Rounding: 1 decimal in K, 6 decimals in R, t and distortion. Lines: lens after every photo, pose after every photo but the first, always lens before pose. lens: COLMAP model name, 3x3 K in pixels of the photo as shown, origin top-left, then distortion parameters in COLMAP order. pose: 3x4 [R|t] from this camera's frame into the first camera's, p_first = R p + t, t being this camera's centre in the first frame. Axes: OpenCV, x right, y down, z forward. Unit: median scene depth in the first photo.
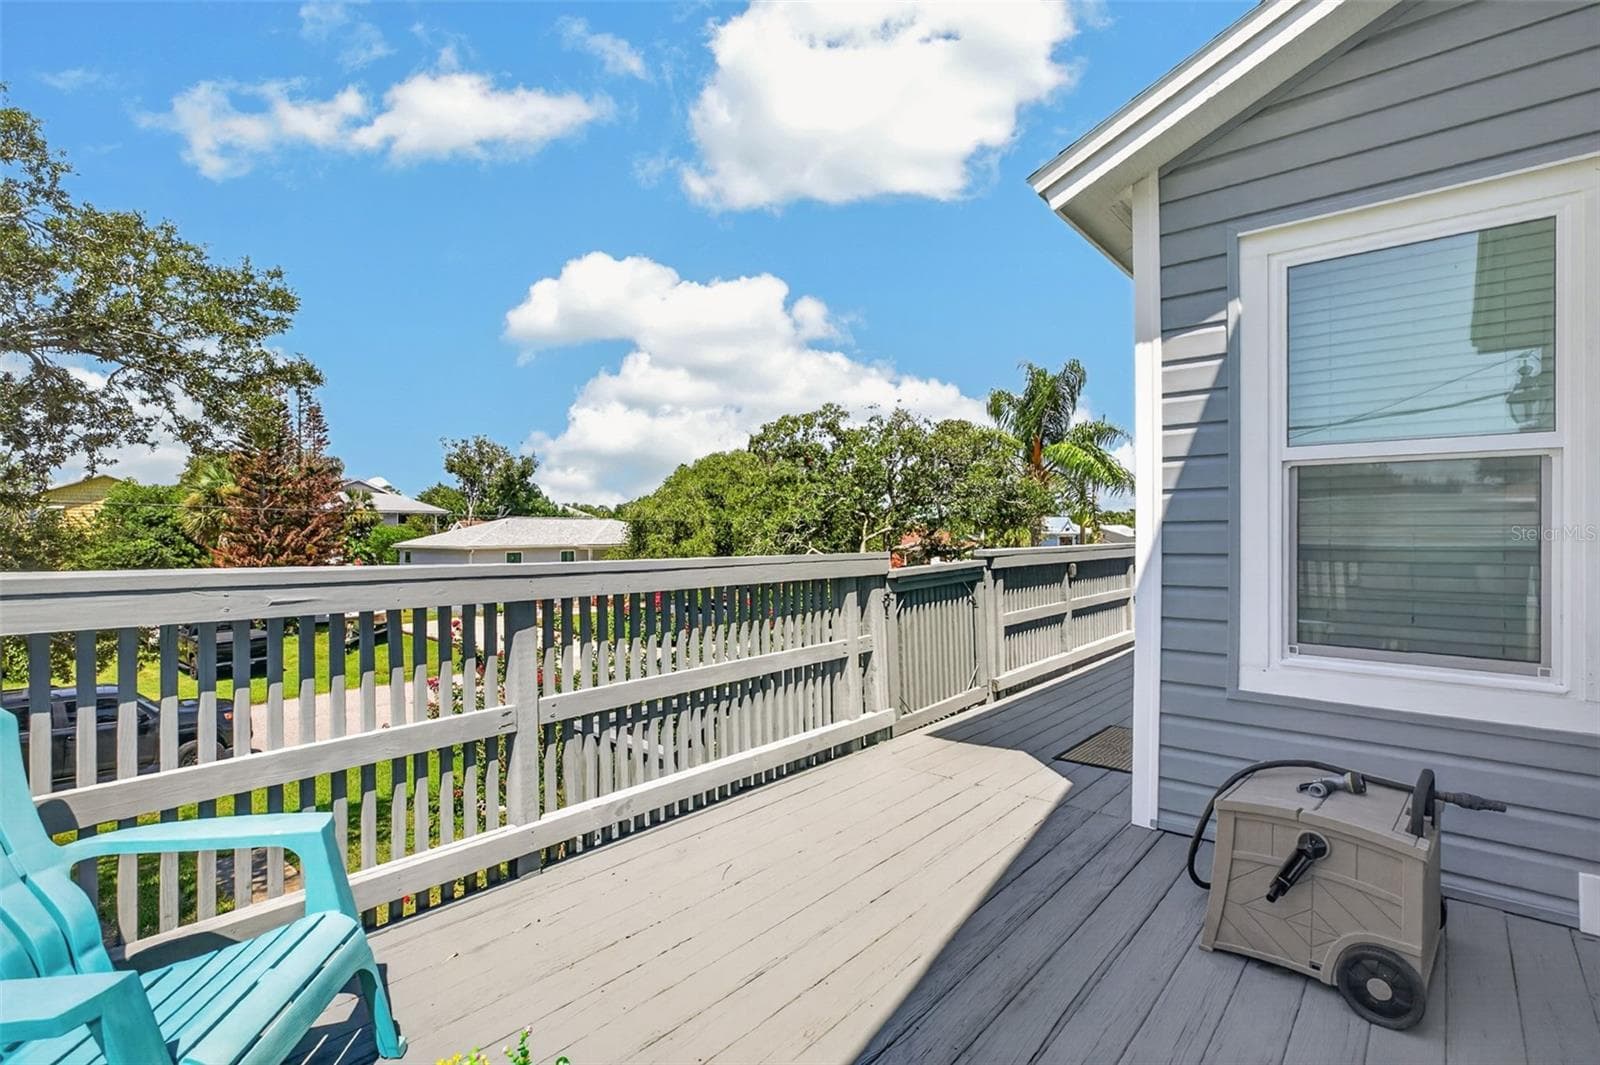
lens RADIAL K [[734.3, 0, 807.5], [0, 734.3, 529.0], [0, 0, 1]] dist [-0.001760, -0.000956]
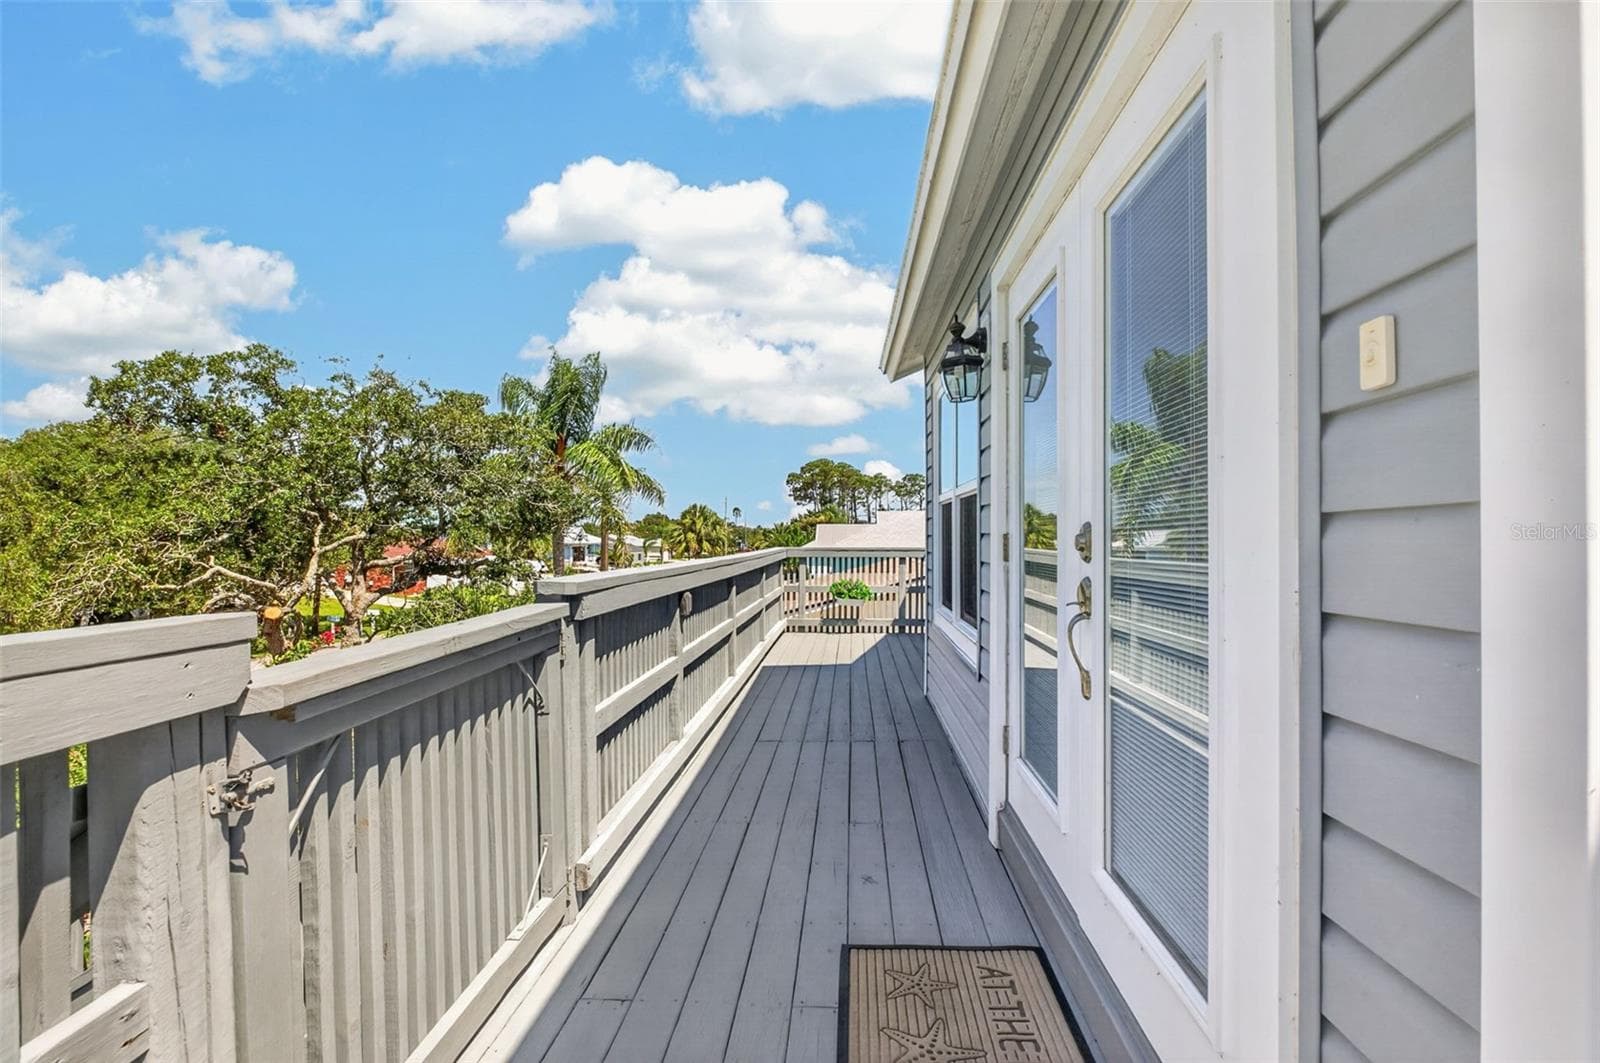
lens RADIAL K [[734.3, 0, 807.5], [0, 734.3, 528.0], [0, 0, 1]] dist [-0.001760, -0.000956]
pose [[0.799636, 0.013056, 0.600343, 0.030810], [-0.004116, 0.999859, -0.016261, 0.001307], [-0.600471, 0.010532, 0.799577, 0.185166]]
